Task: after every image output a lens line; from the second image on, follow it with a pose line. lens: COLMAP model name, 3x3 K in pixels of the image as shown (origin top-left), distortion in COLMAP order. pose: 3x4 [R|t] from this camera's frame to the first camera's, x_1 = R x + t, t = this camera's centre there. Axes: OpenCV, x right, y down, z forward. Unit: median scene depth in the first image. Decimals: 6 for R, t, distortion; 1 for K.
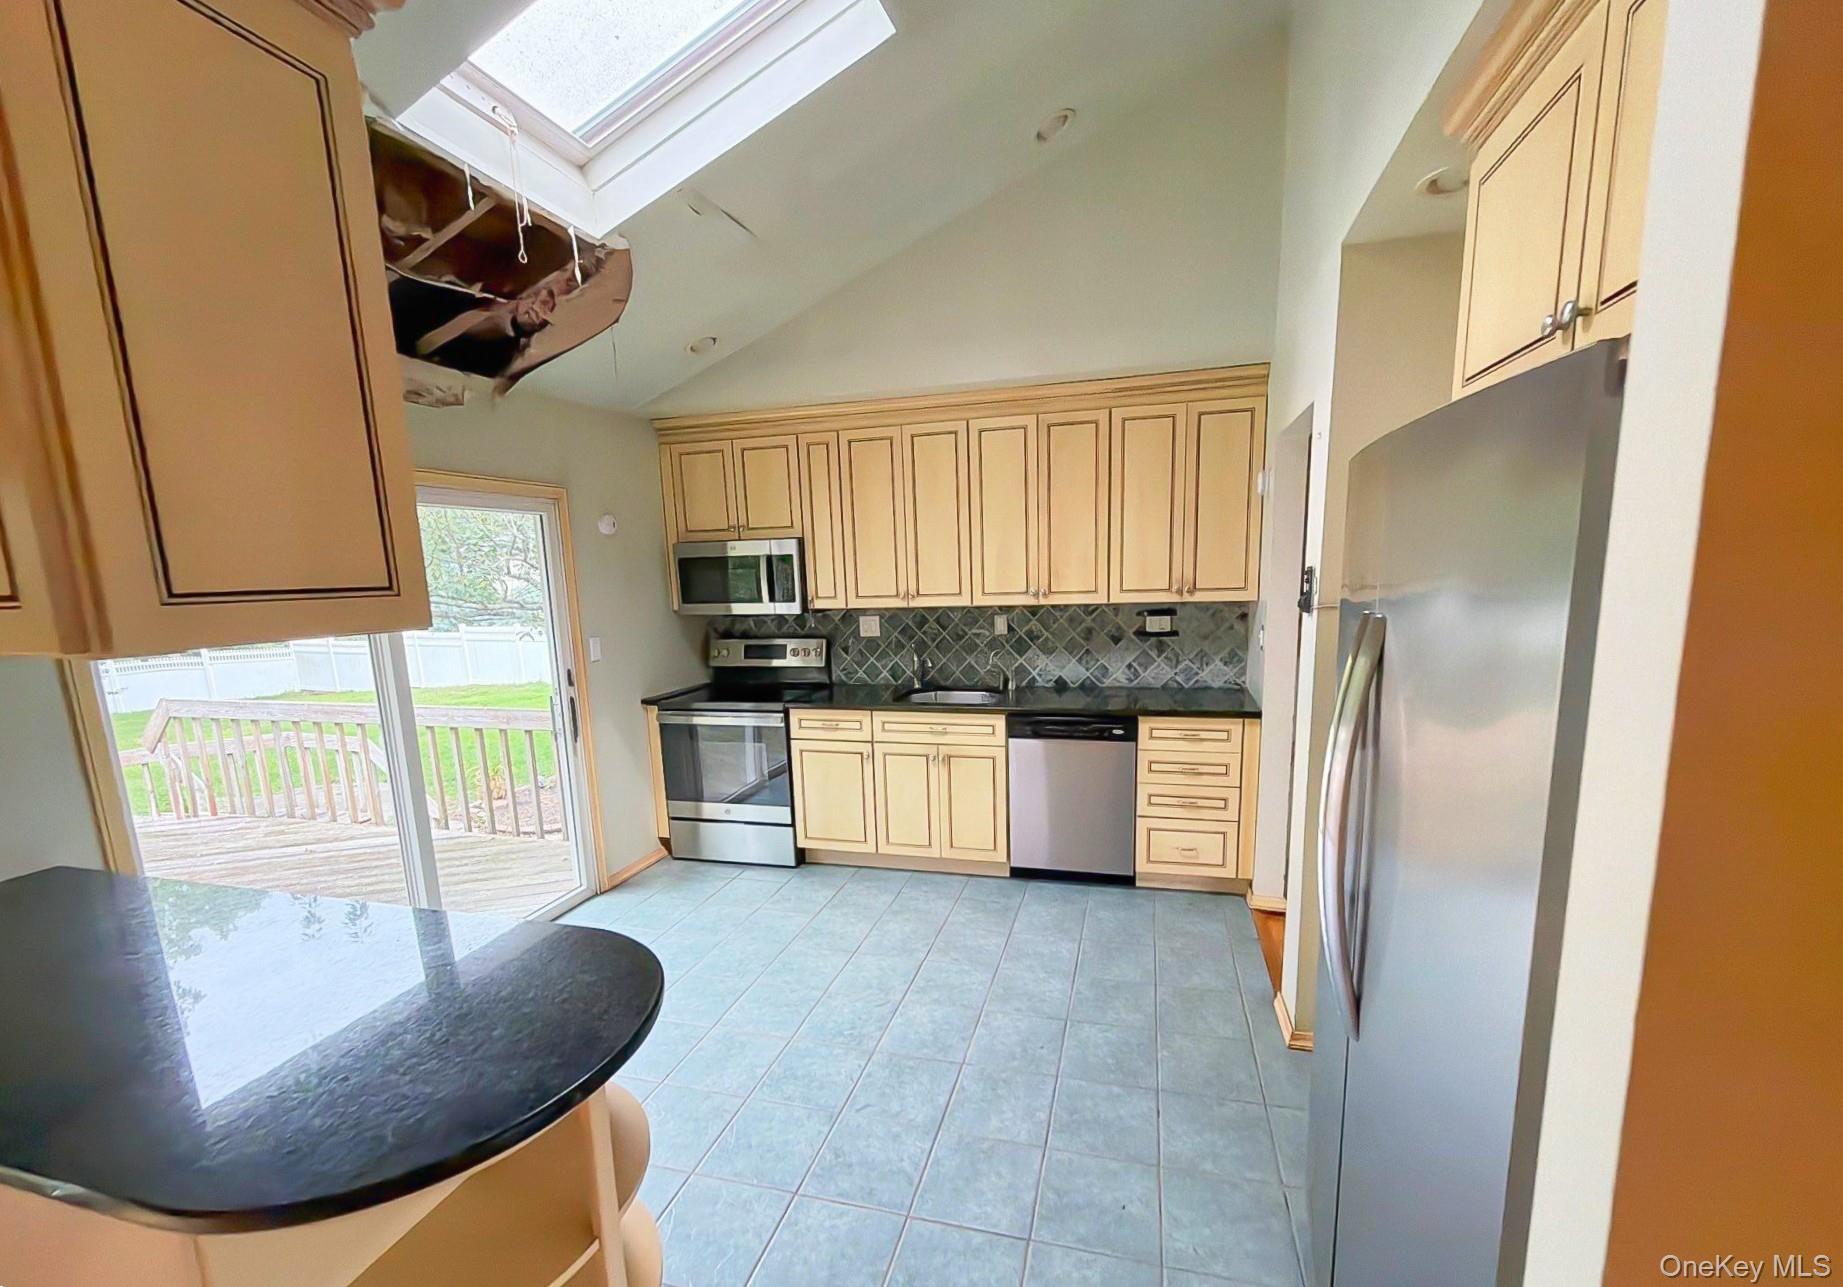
lens RADIAL K [[781.2, 0, 930.1], [0, 781.2, 699.1], [0, 0, 1]] dist [0.000651, 0.000052]
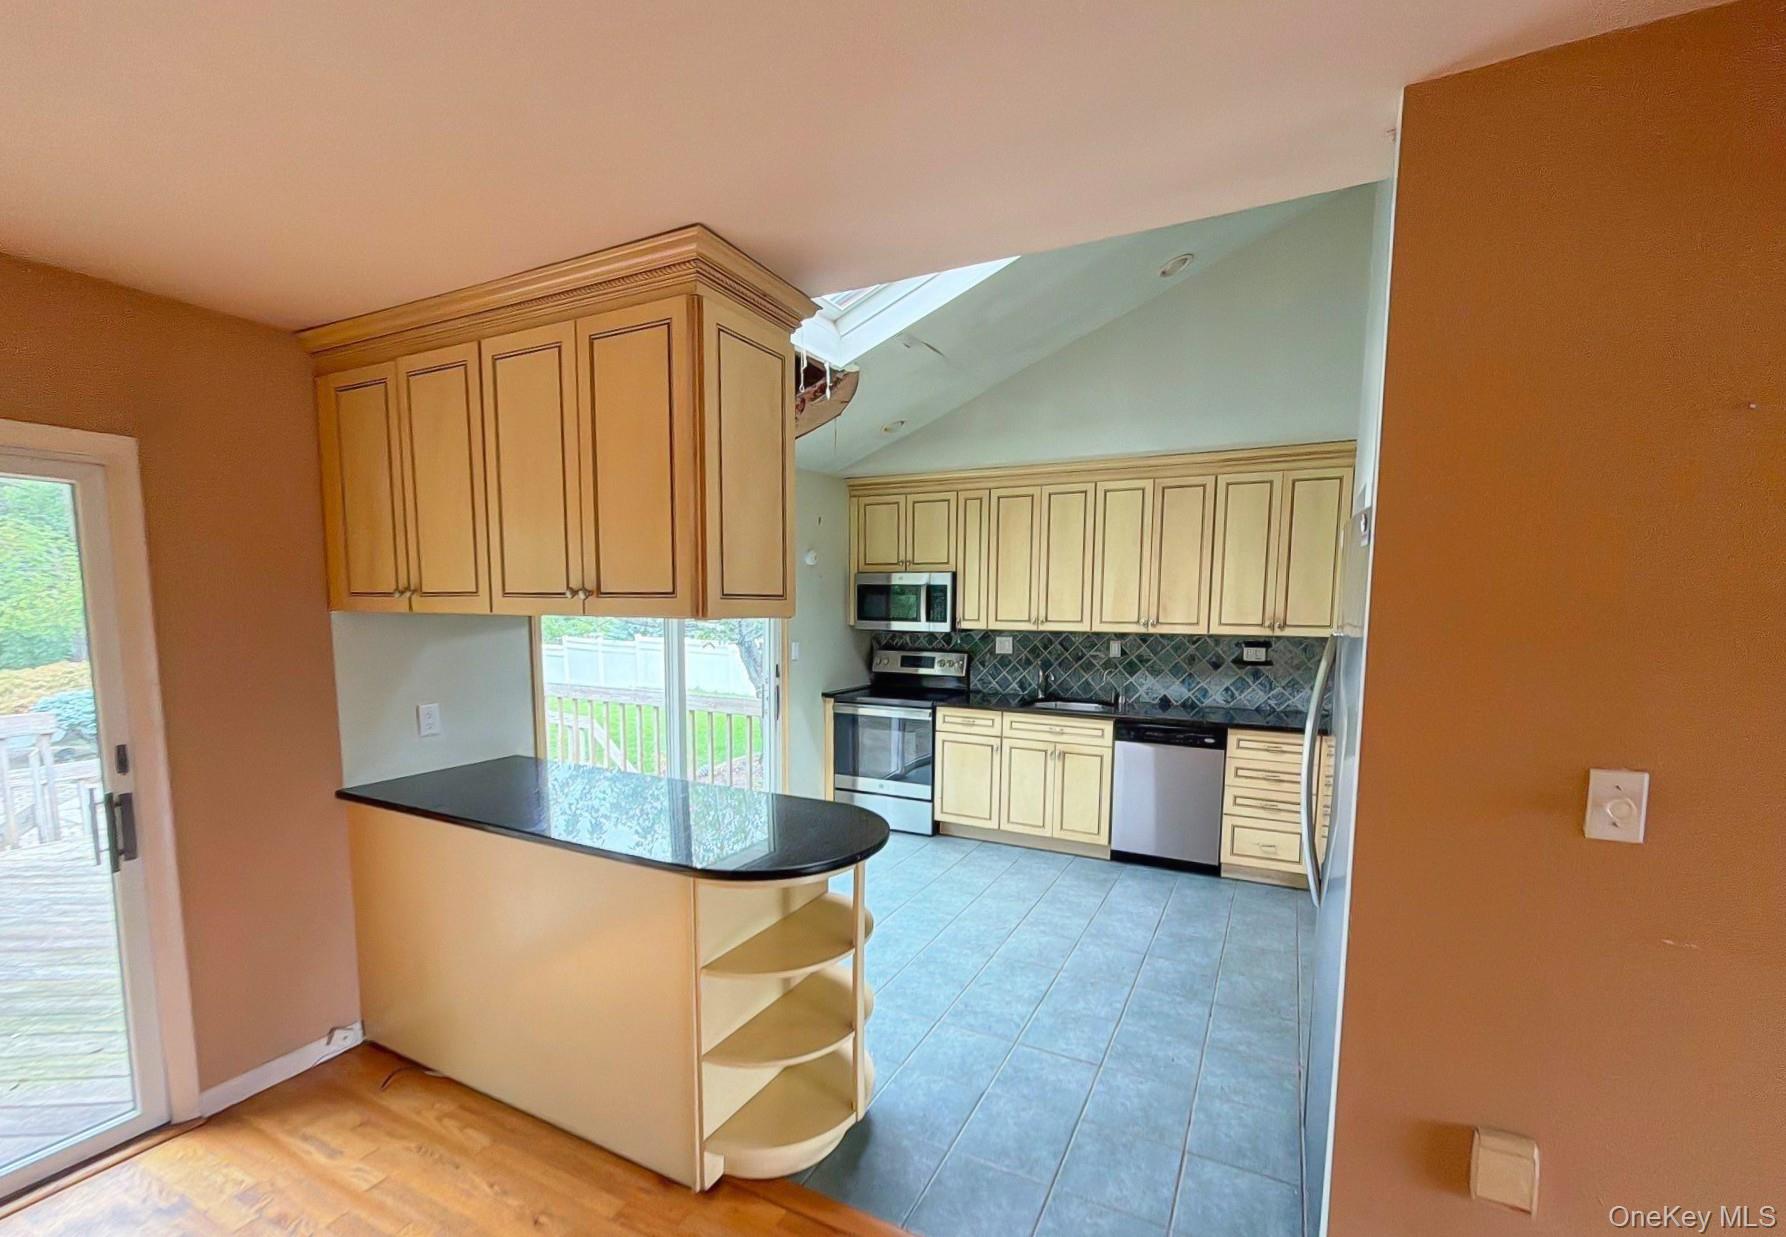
lens RADIAL K [[768.9, 0, 896.5], [0, 768.9, 690.4], [0, 0, 1]] dist [0.000170, -0.000056]
pose [[0.978590, 0.060602, -0.196694, -0.001658], [-0.069888, 0.996728, -0.040613, 0.041631], [0.193589, 0.053490, 0.979623, -0.225569]]
